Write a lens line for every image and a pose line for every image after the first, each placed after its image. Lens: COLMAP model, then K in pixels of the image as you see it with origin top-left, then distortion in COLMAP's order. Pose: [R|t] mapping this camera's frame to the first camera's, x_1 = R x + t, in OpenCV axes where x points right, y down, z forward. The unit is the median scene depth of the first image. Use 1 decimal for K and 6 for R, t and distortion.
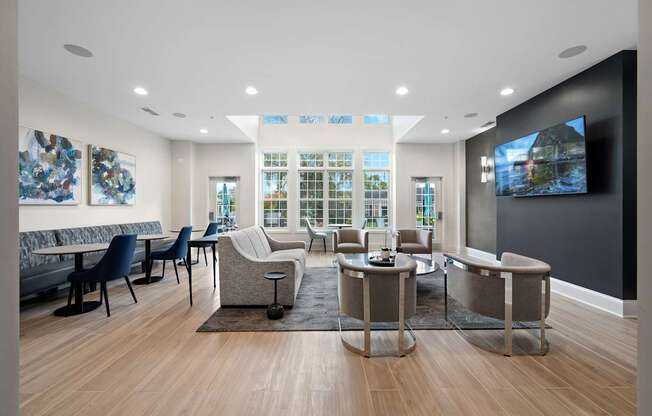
lens RADIAL K [[262.0, 0, 328.9], [0, 262.0, 209.0], [0, 0, 1]] dist [-0.000676, 0.000173]
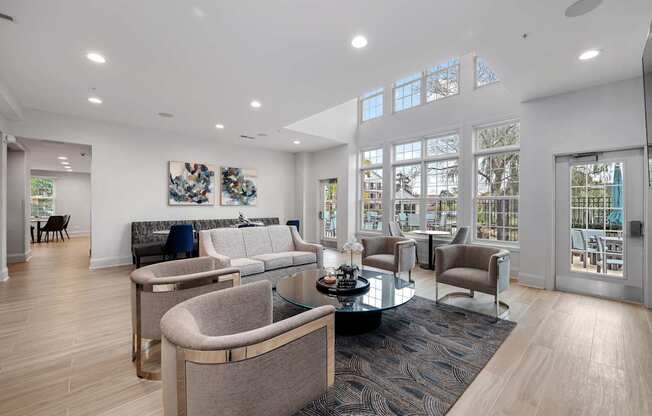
lens RADIAL K [[262.0, 0, 329.5], [0, 262.0, 205.1], [0, 0, 1]] dist [-0.000676, 0.000173]
pose [[0.663427, 0.003198, -0.748234, 0.651405], [-0.011117, 0.999923, -0.005583, -0.015323], [0.748158, 0.012022, 0.663411, 0.438733]]
